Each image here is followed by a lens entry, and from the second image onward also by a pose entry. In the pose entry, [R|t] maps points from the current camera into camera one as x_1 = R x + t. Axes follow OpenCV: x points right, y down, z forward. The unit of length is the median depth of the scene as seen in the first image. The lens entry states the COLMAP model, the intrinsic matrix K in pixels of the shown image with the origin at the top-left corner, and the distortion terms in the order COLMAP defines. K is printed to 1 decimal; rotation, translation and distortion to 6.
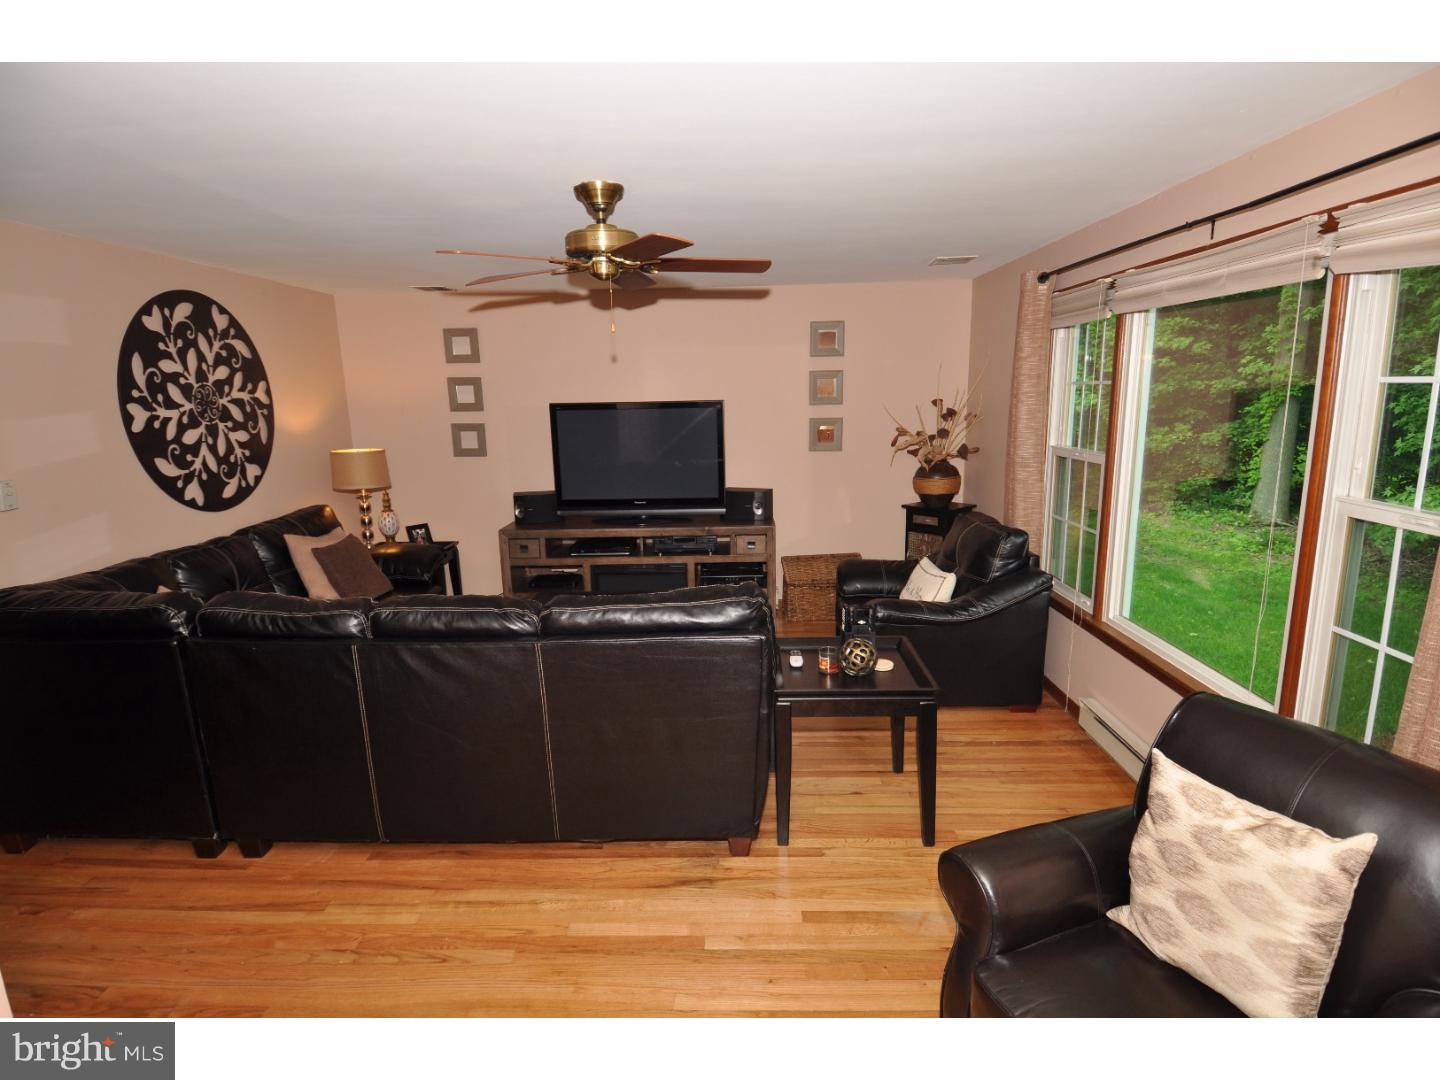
lens RADIAL K [[739.8, 0, 717.5], [0, 739.8, 543.1], [0, 0, 1]] dist [0.053262, -0.058675]
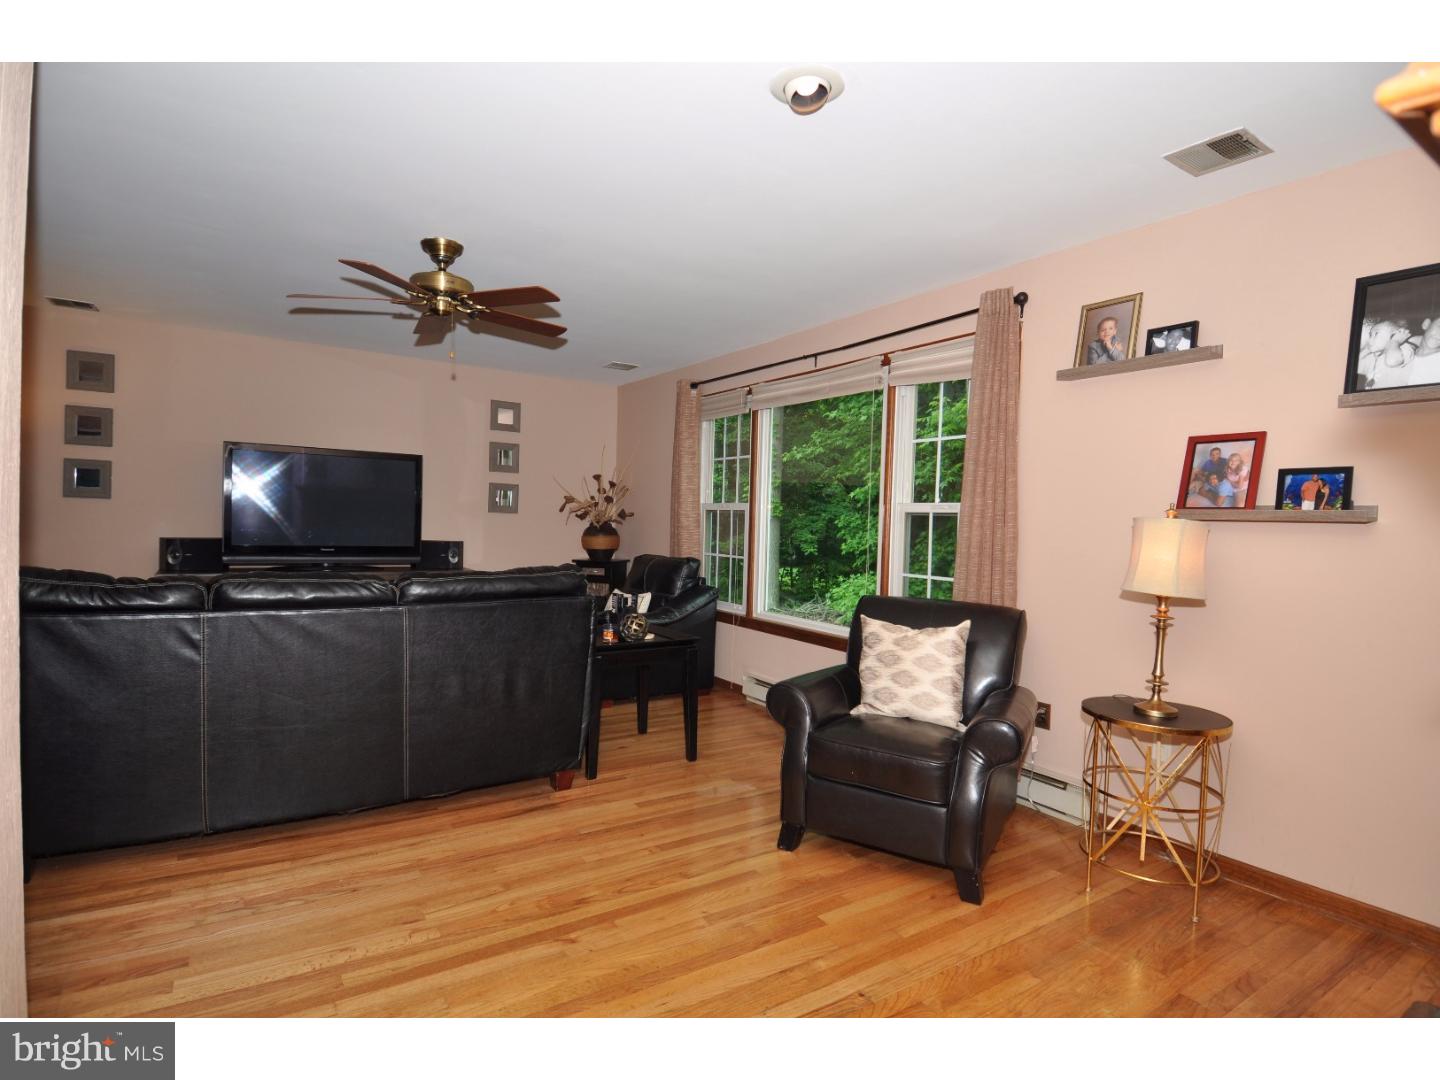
lens RADIAL K [[739.8, 0, 717.5], [0, 739.8, 543.1], [0, 0, 1]] dist [0.053262, -0.058675]
pose [[0.821461, 0.030213, 0.569463, -0.320333], [0.065256, 0.987056, -0.146503, 0.150858], [-0.566518, 0.157507, 0.808856, -0.122974]]
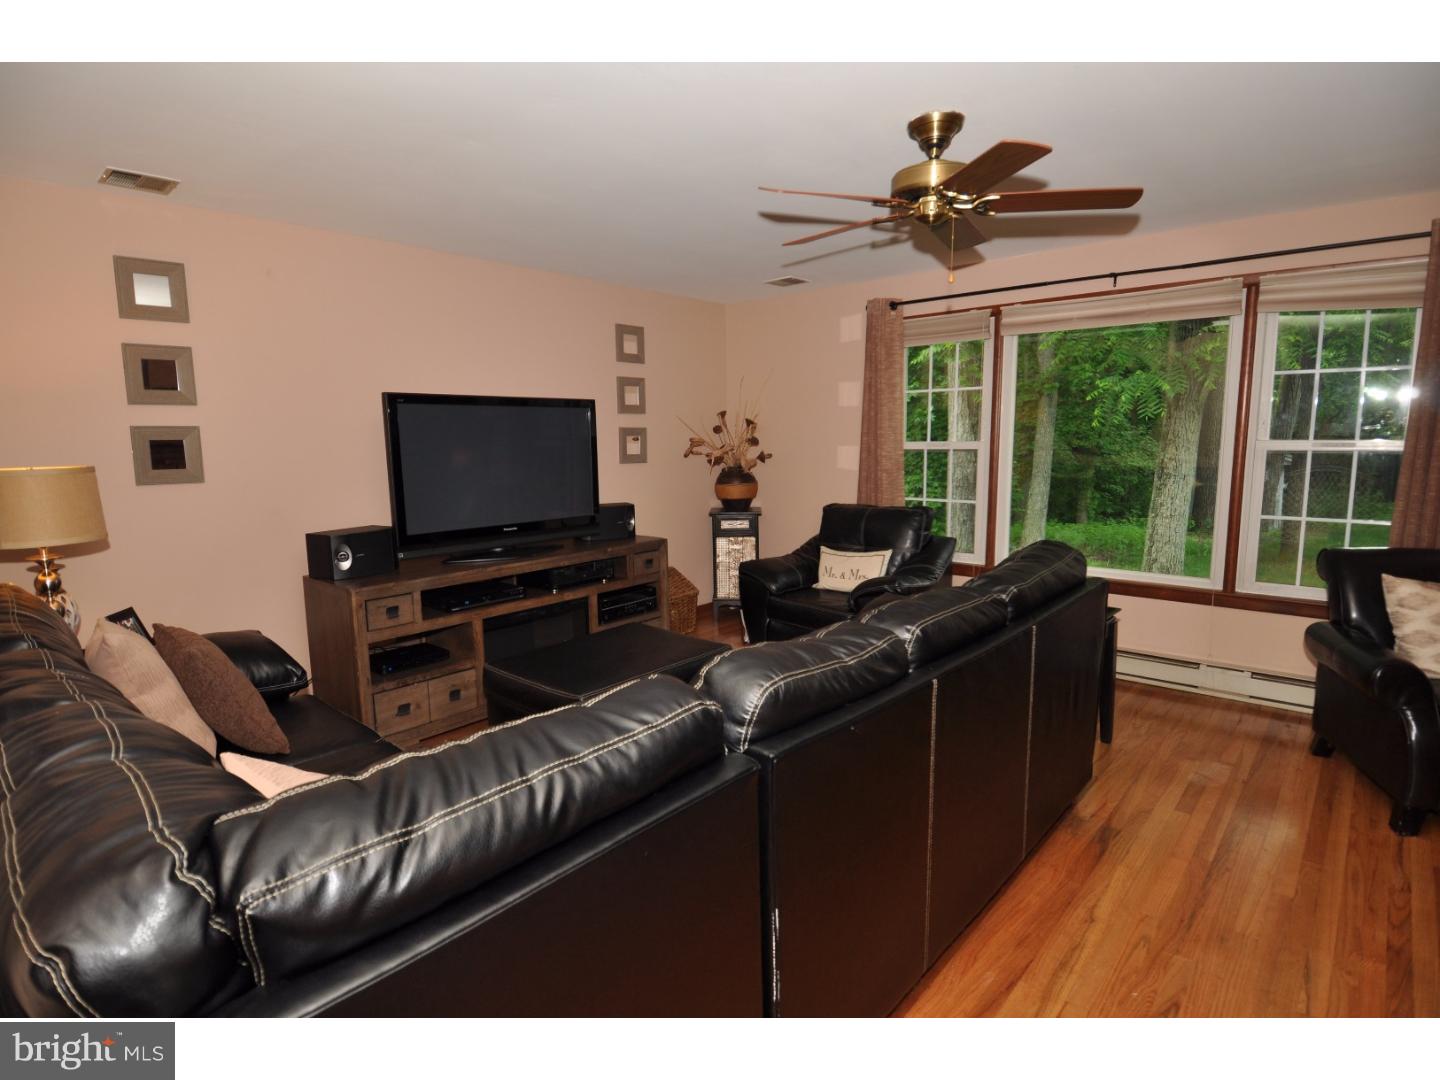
lens RADIAL K [[739.8, 0, 717.5], [0, 739.8, 543.1], [0, 0, 1]] dist [0.053262, -0.058675]
pose [[0.641326, -0.098650, 0.760900, -0.717810], [0.153724, 0.988113, -0.001459, -0.008994], [-0.751711, 0.117905, 0.648867, 0.455814]]
